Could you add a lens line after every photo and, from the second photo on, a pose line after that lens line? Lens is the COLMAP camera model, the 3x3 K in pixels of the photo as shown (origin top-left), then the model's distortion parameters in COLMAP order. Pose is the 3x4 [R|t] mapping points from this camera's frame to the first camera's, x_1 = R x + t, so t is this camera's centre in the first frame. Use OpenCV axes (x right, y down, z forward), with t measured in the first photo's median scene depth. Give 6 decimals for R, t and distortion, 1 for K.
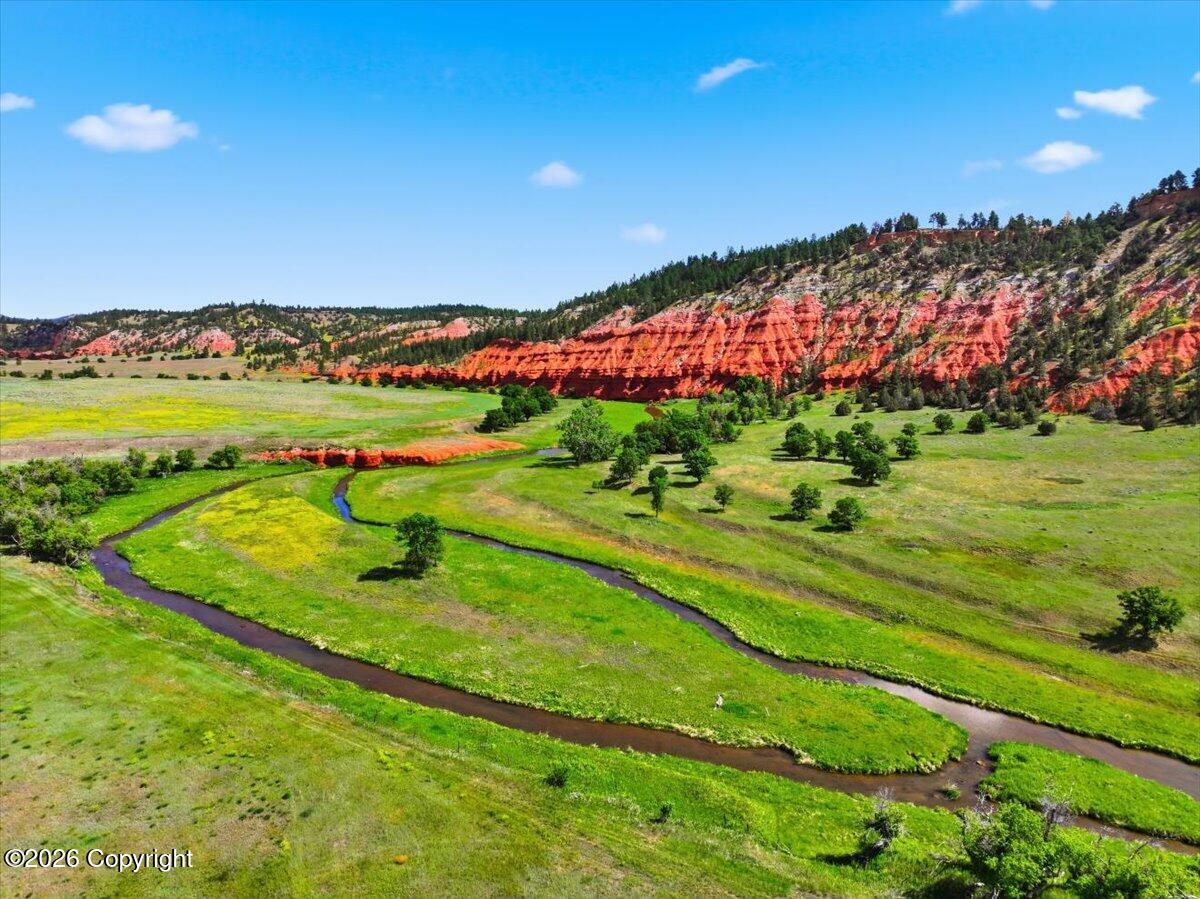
lens RADIAL K [[850.9, 0, 562.3], [0, 850.9, 435.3], [0, 0, 1]] dist [-0.038663, 0.008616]
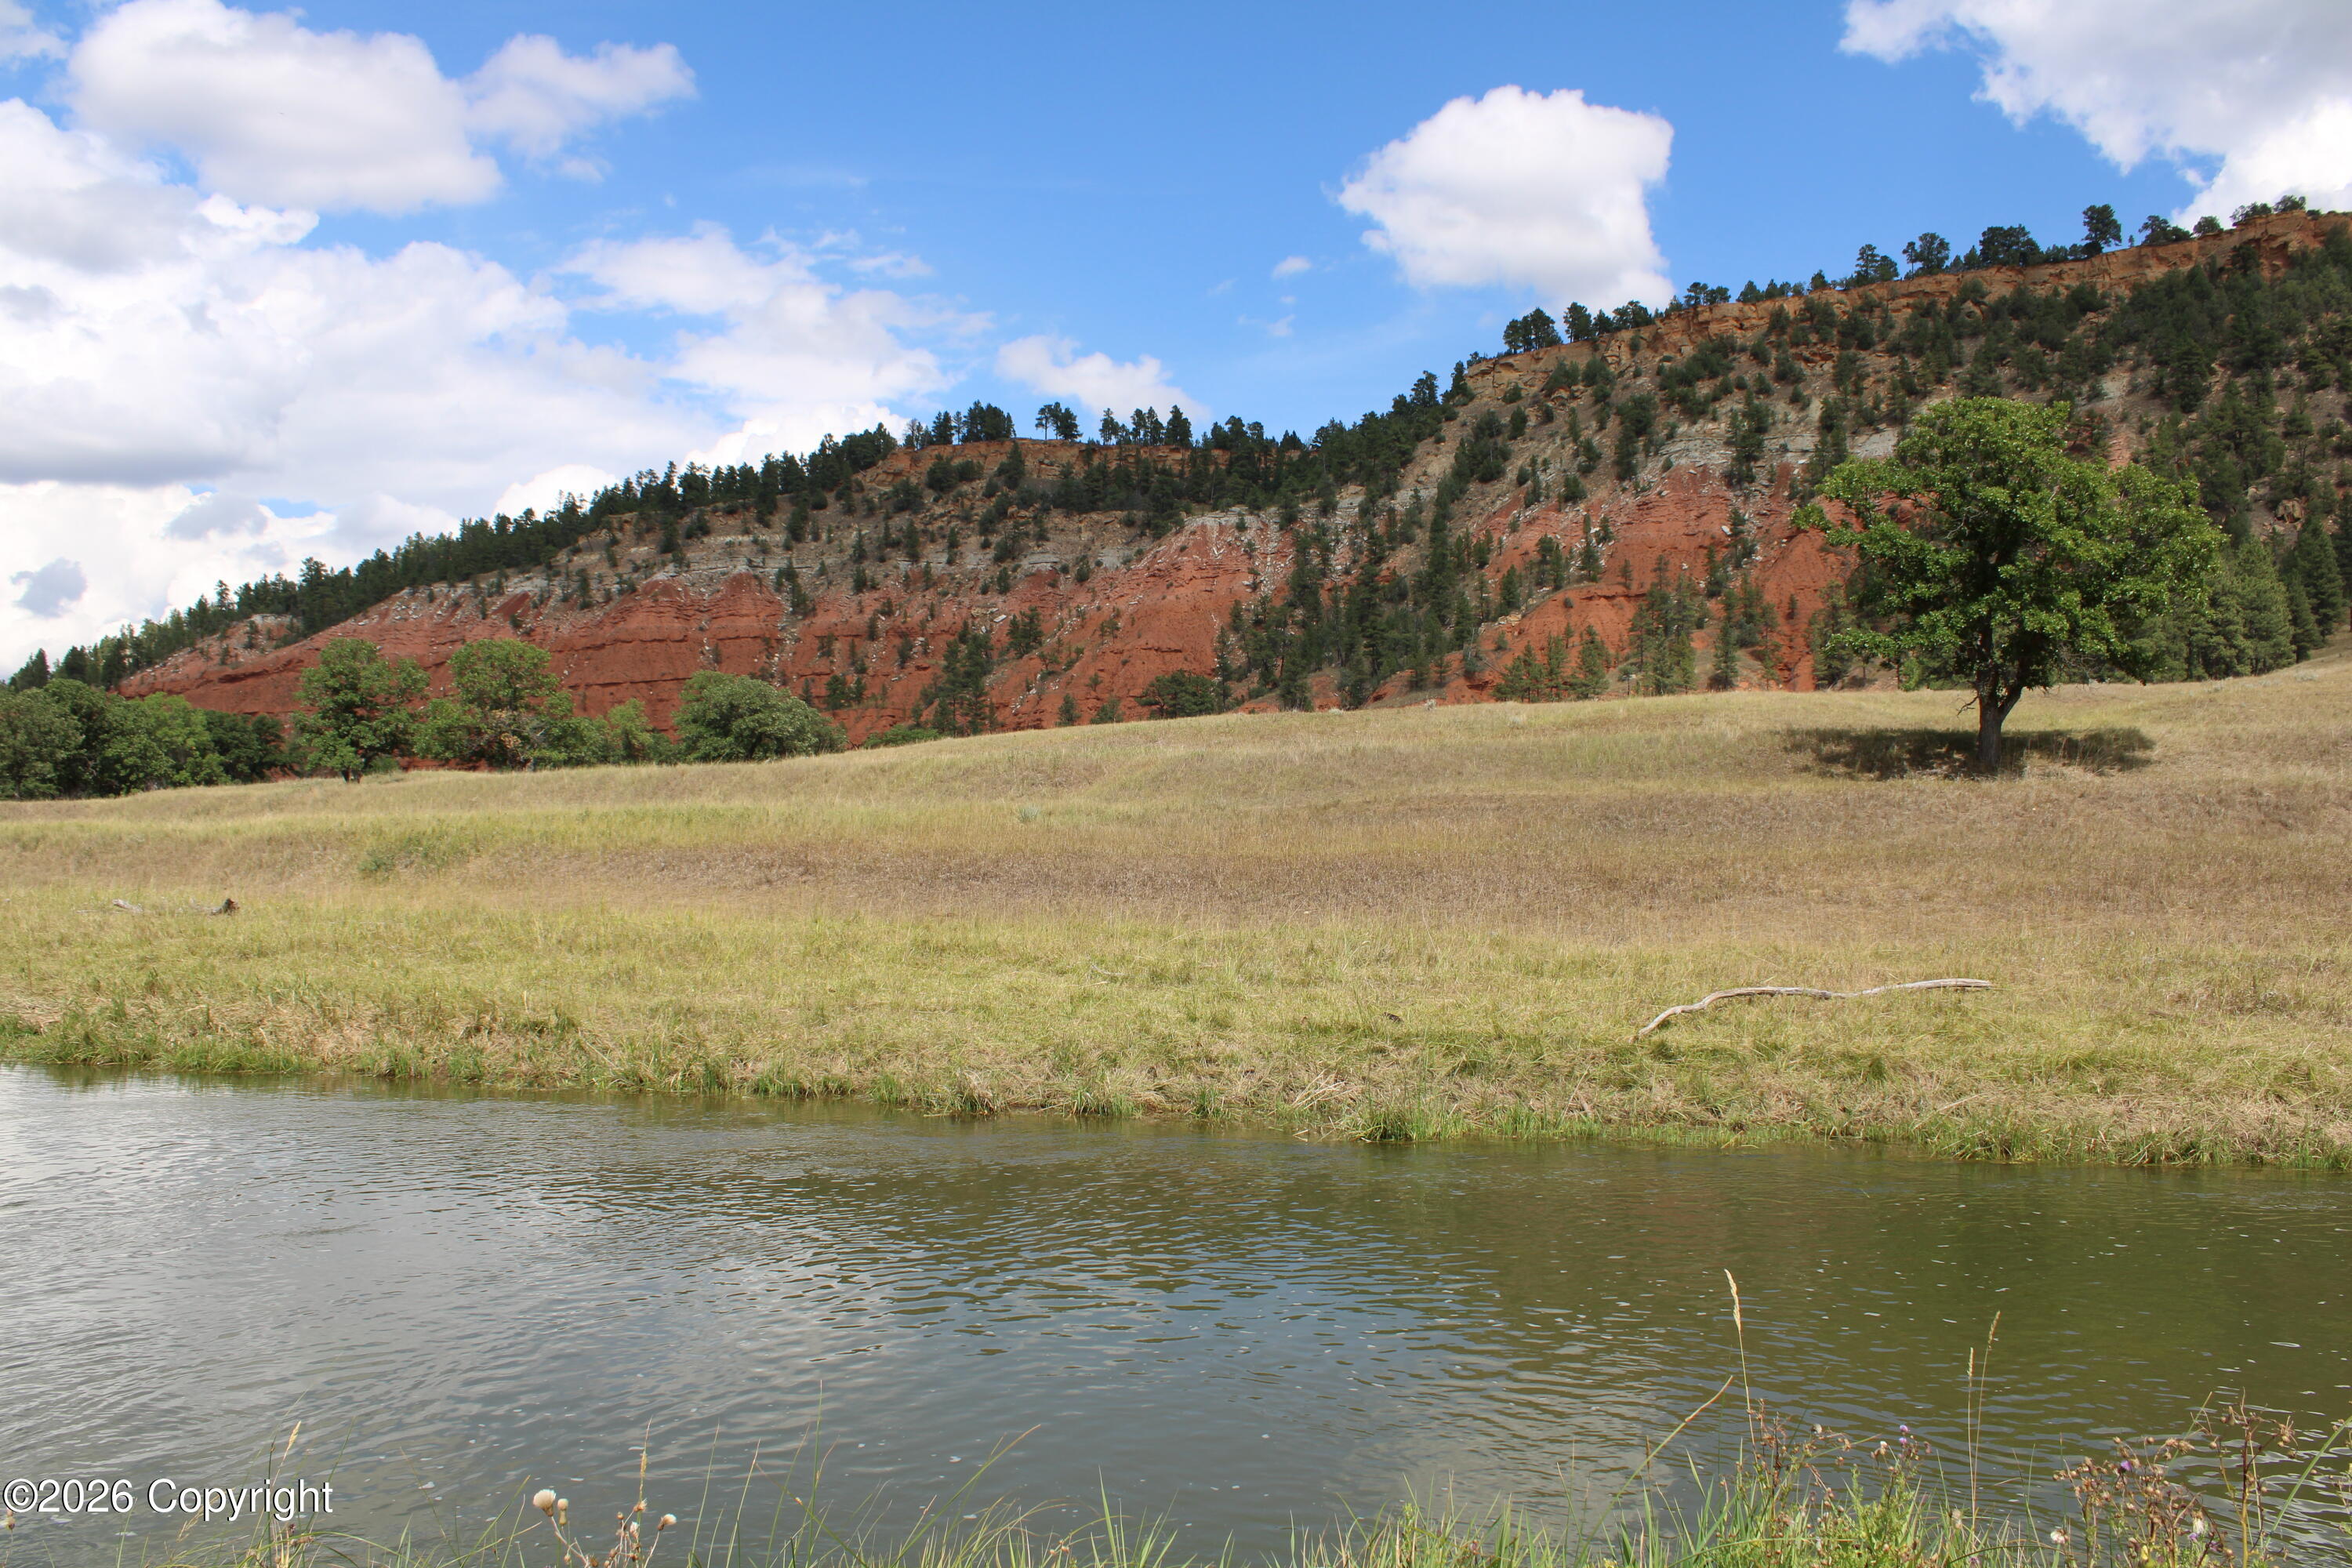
lens RADIAL K [[1959.2, 0, 1147.2], [0, 1959.2, 798.2], [0, 0, 1]] dist [-0.165838, 0.143464]
pose [[0.902978, 0.015093, 0.429421, 0.081199], [0.043938, 0.990901, -0.127220, 0.057322], [-0.427433, 0.133745, 0.894099, 0.156734]]
